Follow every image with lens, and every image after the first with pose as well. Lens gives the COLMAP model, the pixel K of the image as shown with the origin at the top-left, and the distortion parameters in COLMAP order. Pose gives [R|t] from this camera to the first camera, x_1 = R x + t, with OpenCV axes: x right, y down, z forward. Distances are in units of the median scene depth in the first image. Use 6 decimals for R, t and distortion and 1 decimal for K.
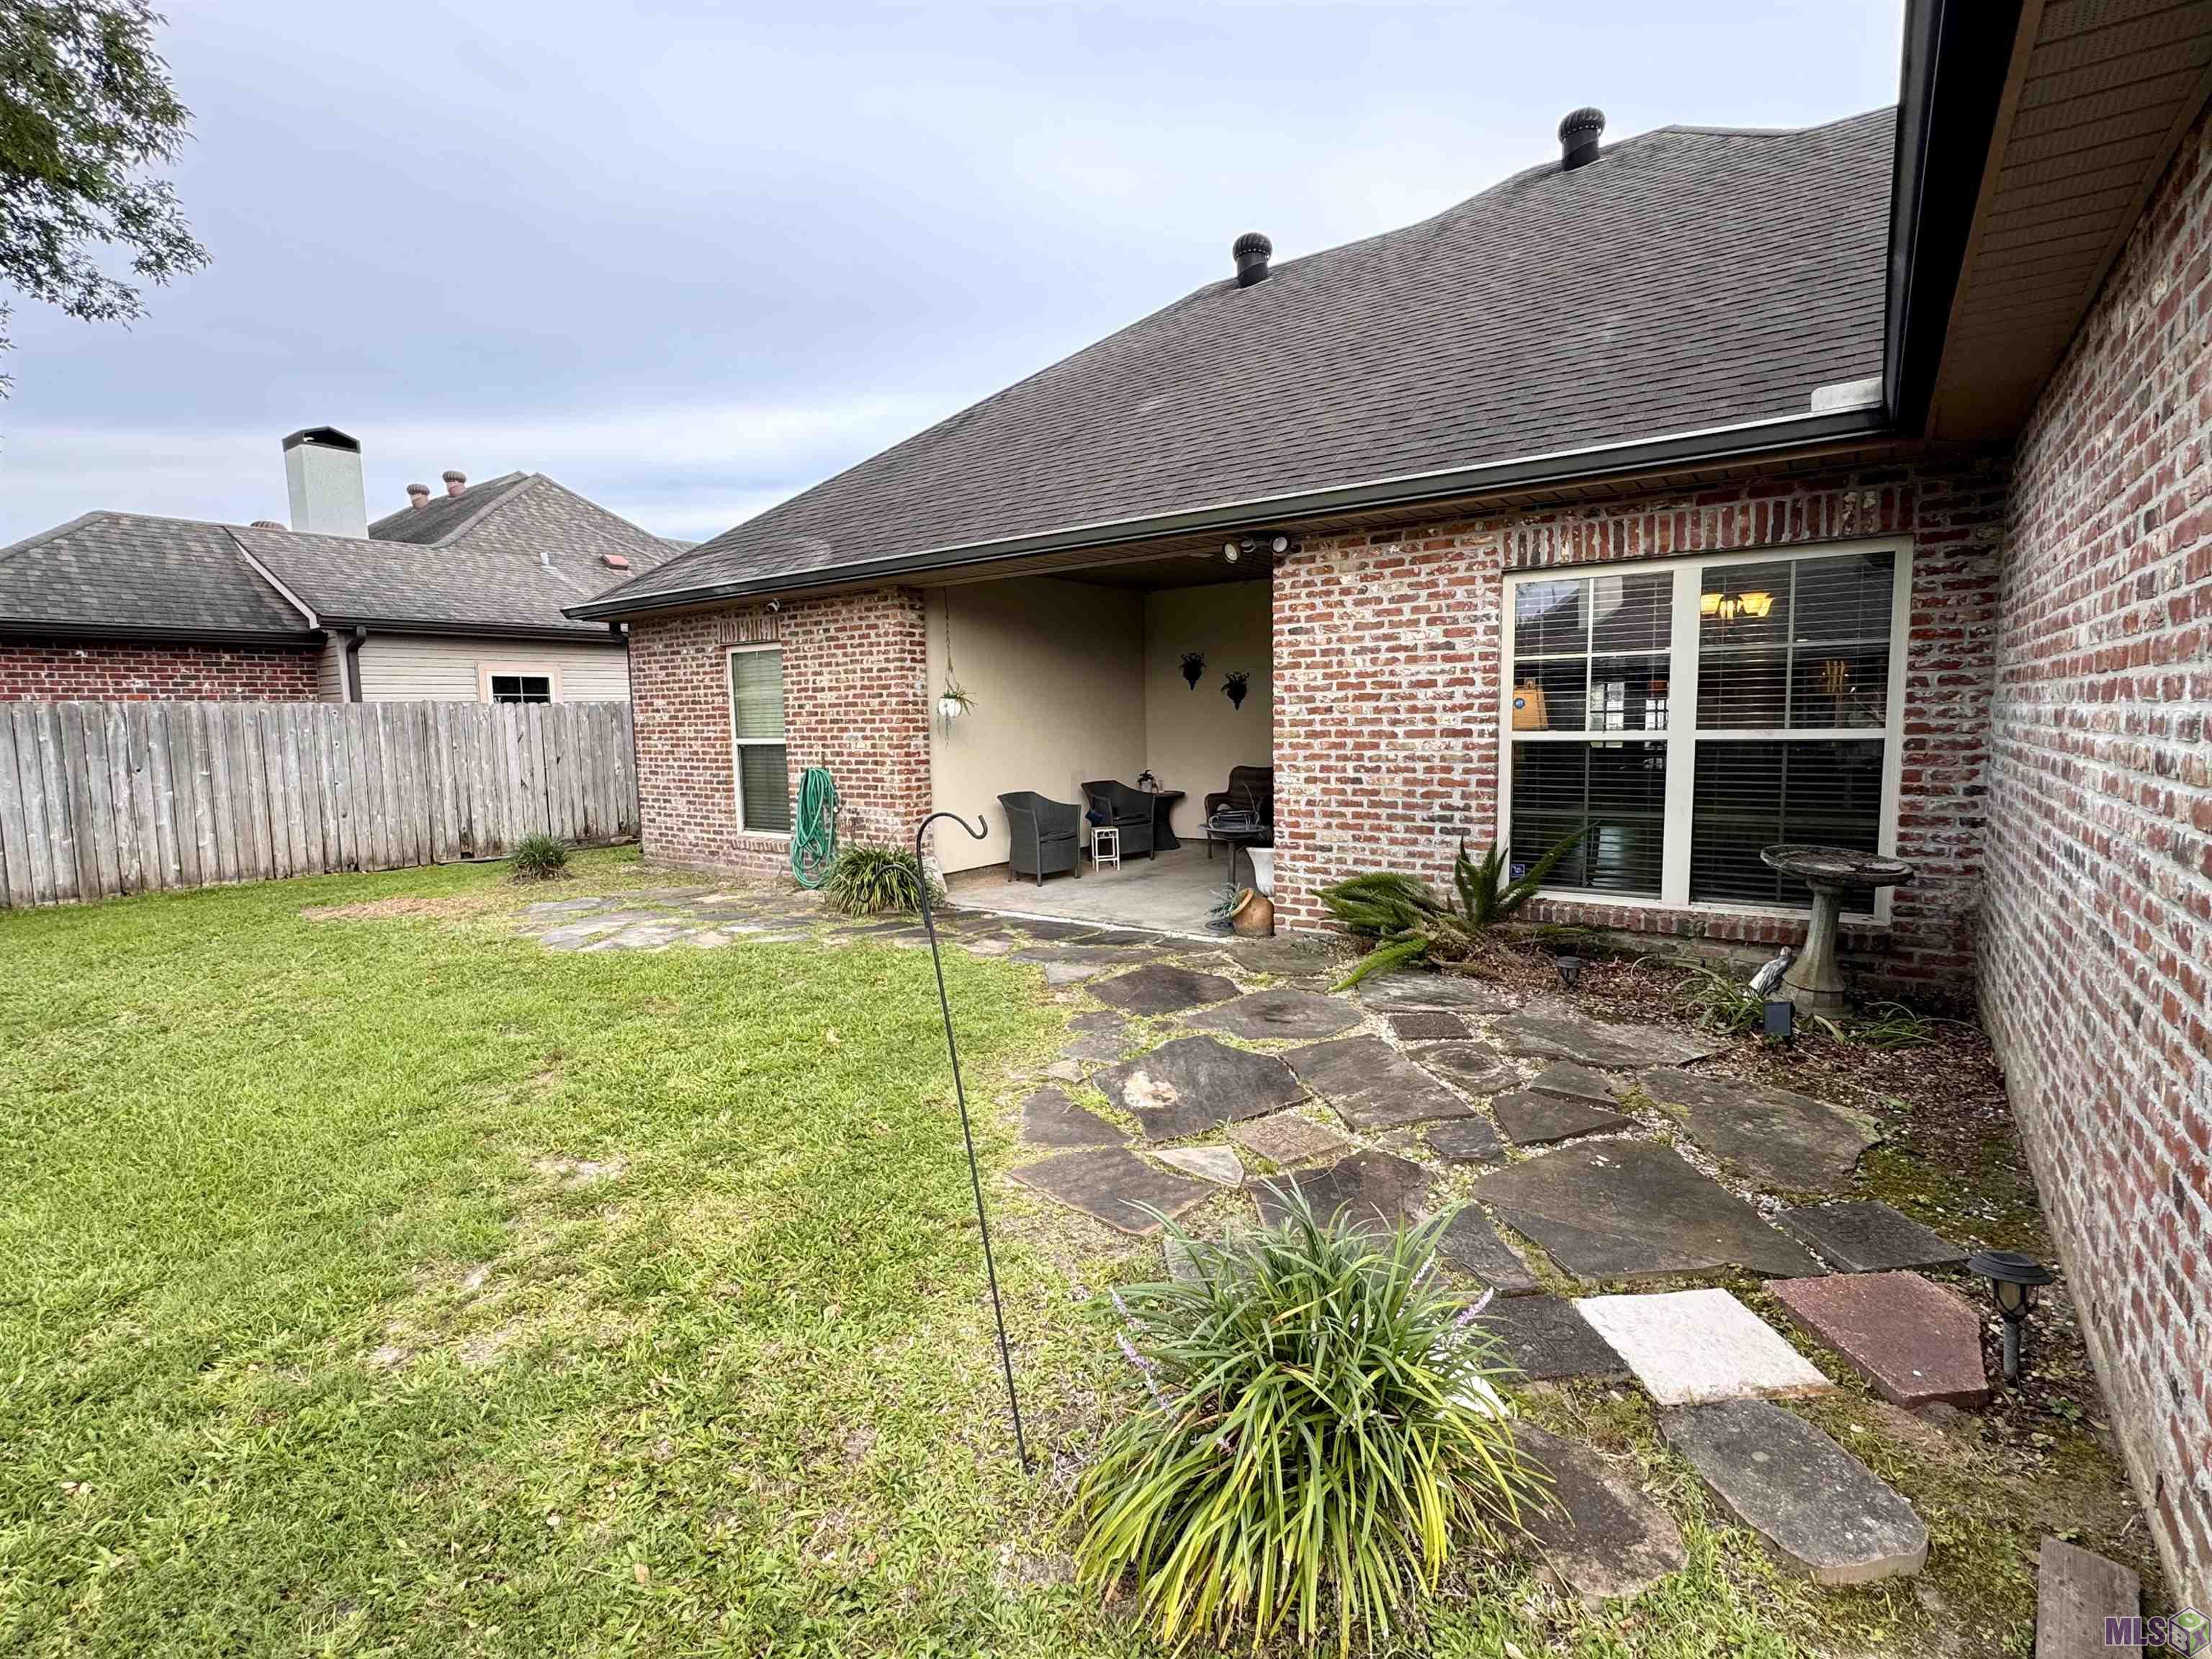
lens RADIAL K [[1041.4, 0, 1106.0], [0, 1041.4, 829.5], [0, 0, 1]] dist [-0.003275, -0.000037]
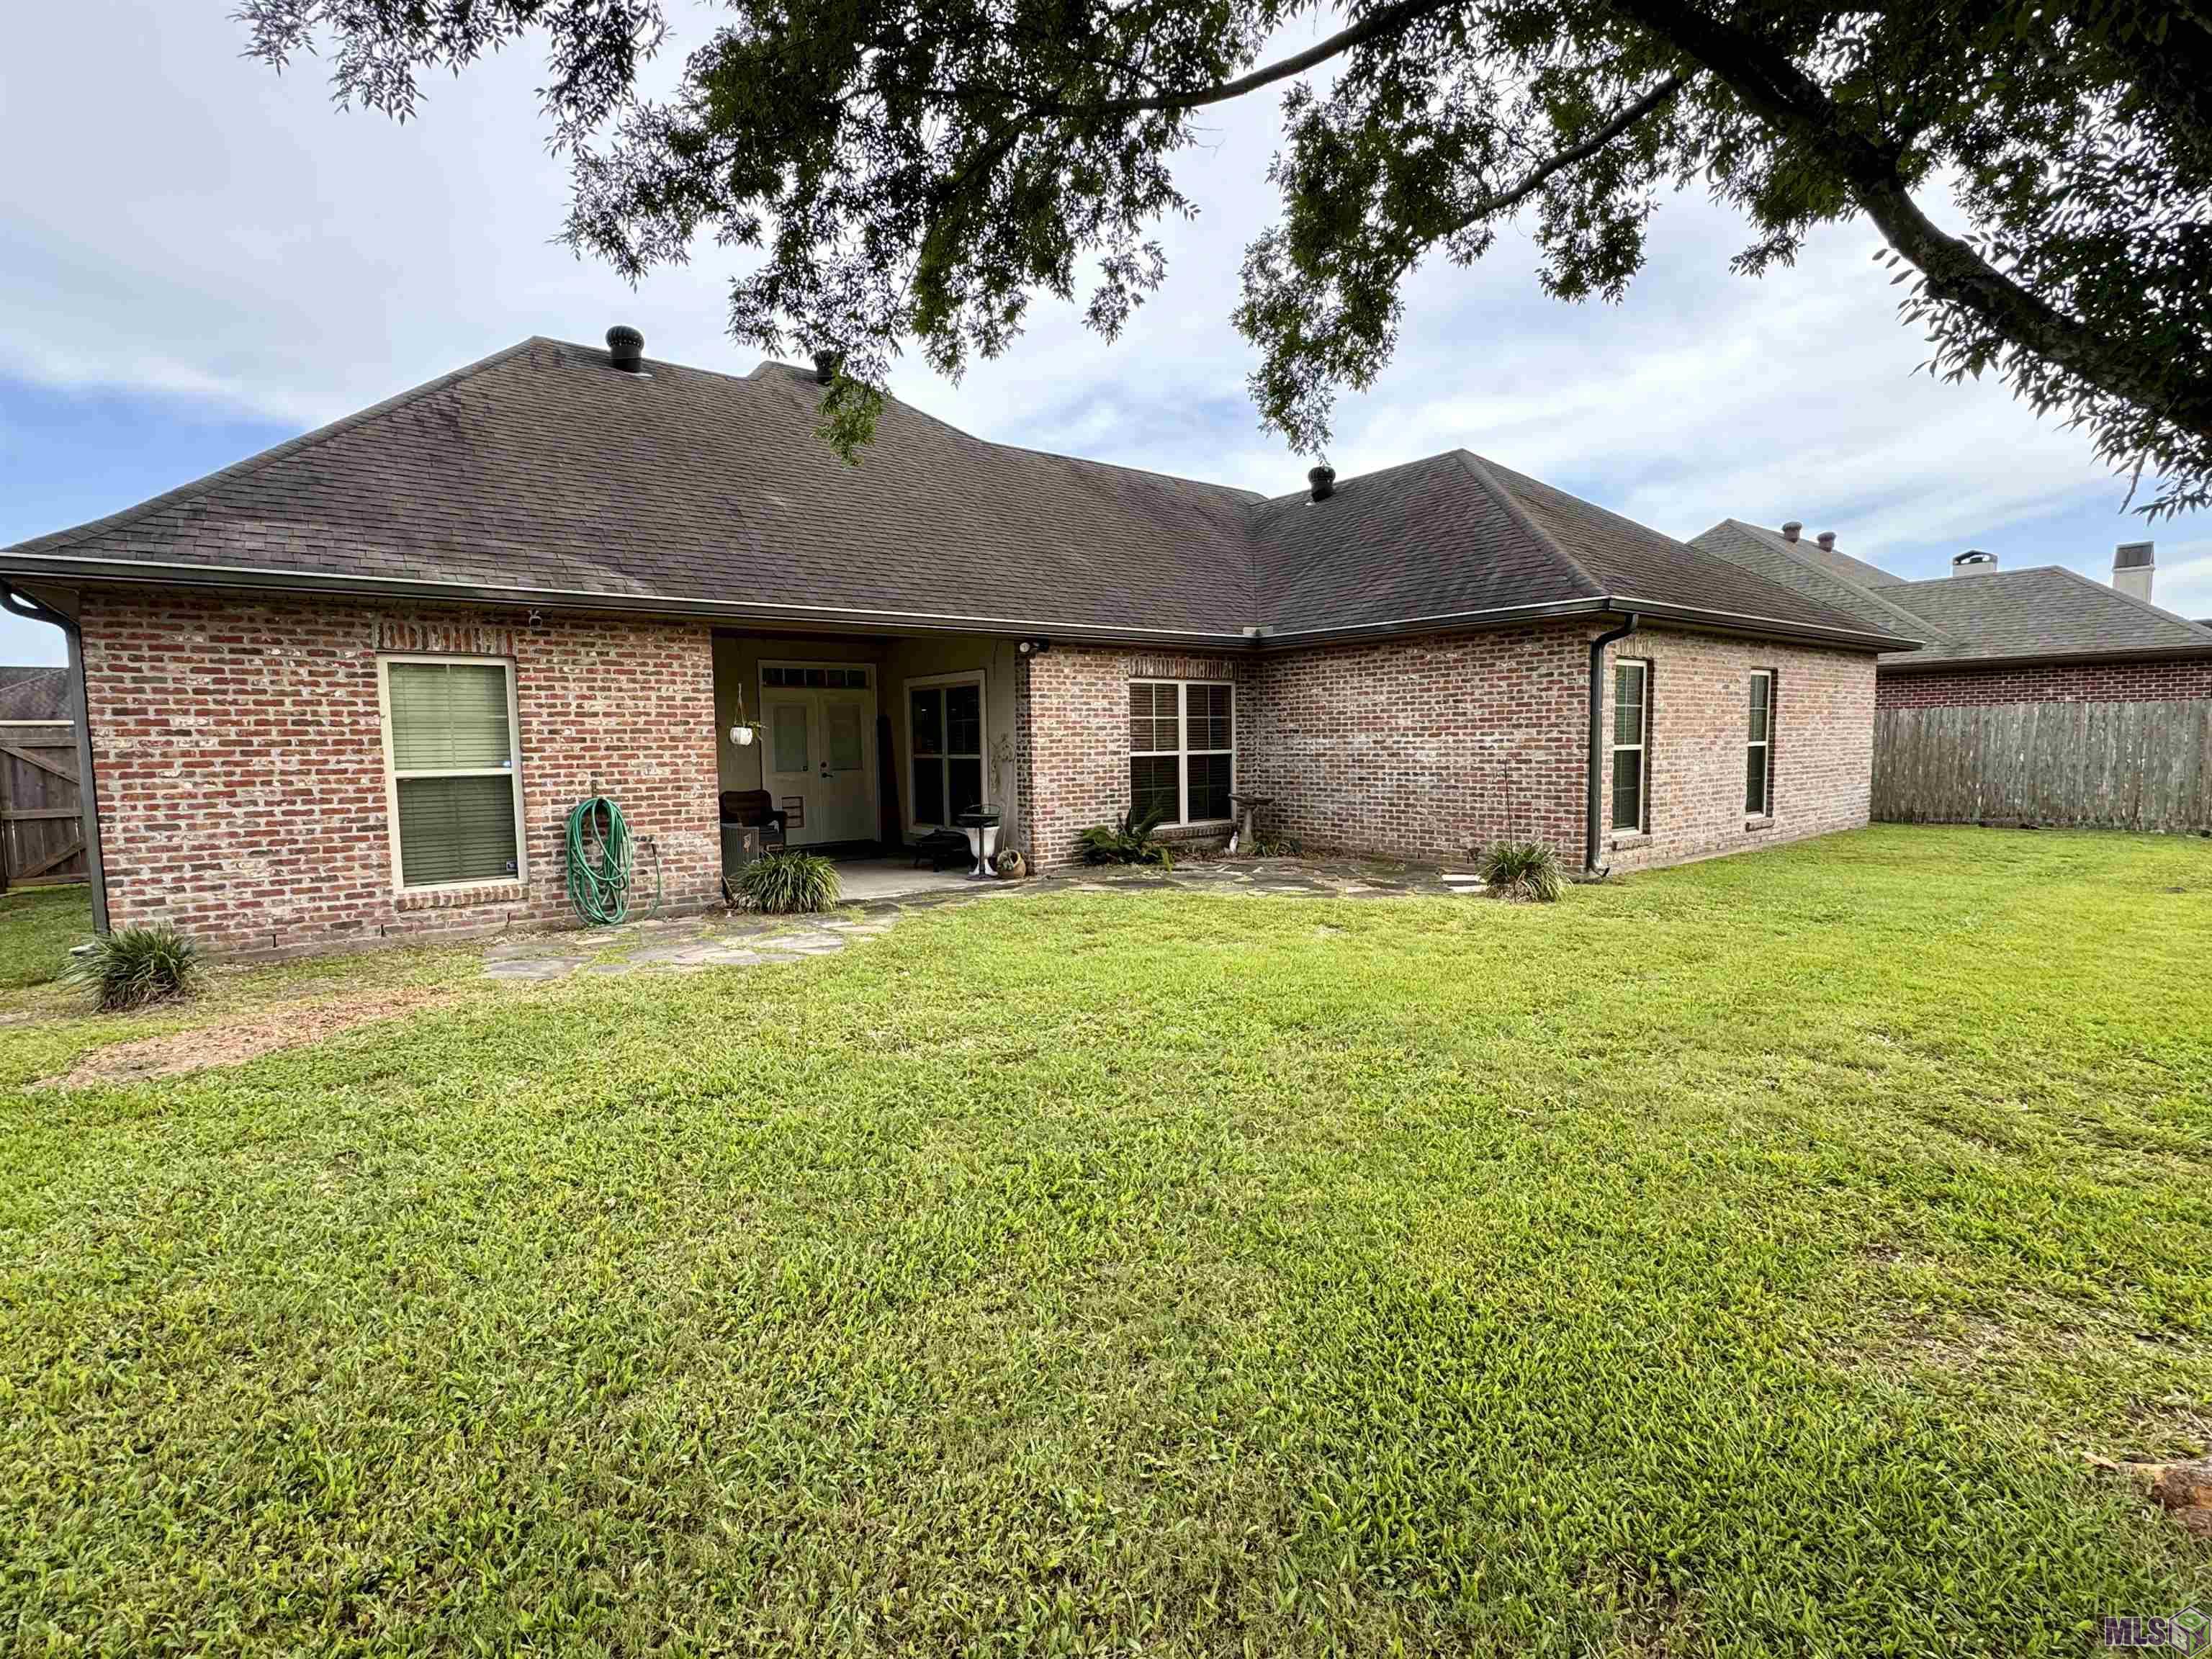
lens RADIAL K [[1041.4, 0, 1106.0], [0, 1041.4, 829.5], [0, 0, 1]] dist [-0.003275, -0.000037]
pose [[0.284125, -0.063672, 0.956671, -1.096391], [0.113755, 0.992984, 0.032304, -0.008613], [-0.952015, 0.099648, 0.289375, 0.305409]]
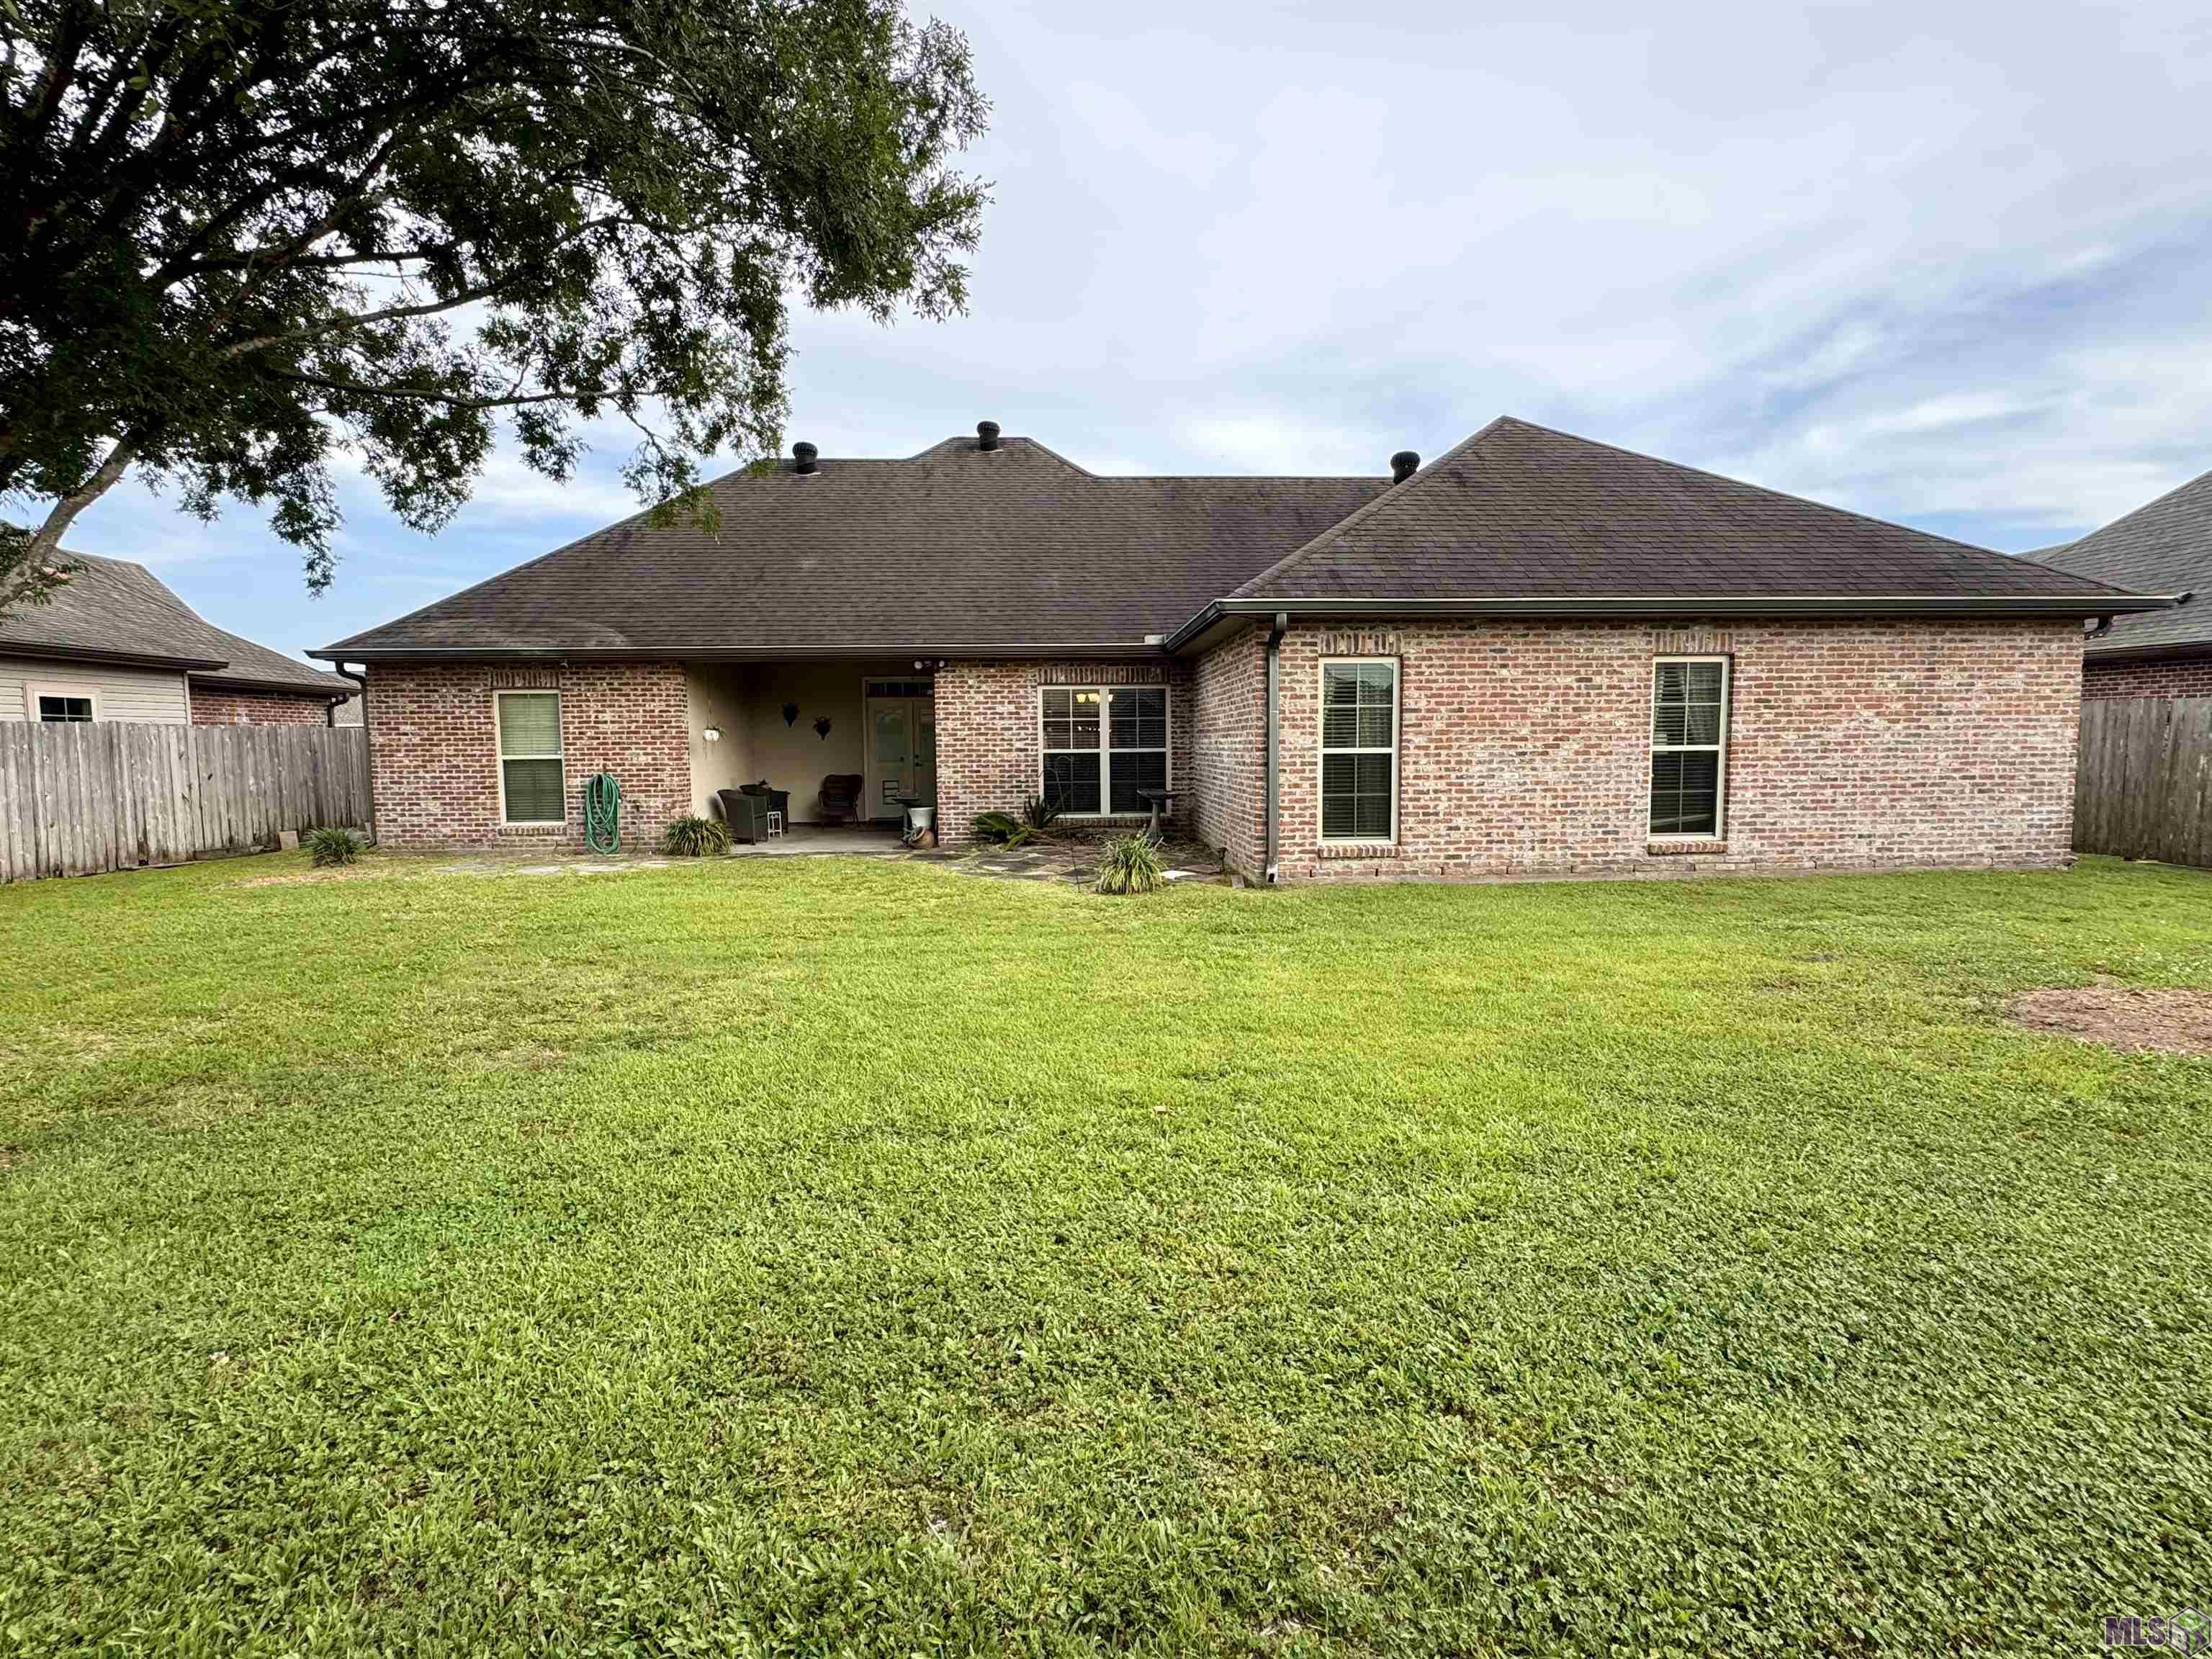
lens RADIAL K [[1041.4, 0, 1106.0], [0, 1041.4, 829.5], [0, 0, 1]] dist [-0.003275, -0.000037]
pose [[0.780846, -0.038761, 0.623521, -0.680605], [0.061057, 0.998030, -0.014421, 0.091270], [-0.621733, 0.049330, 0.781674, -0.656110]]
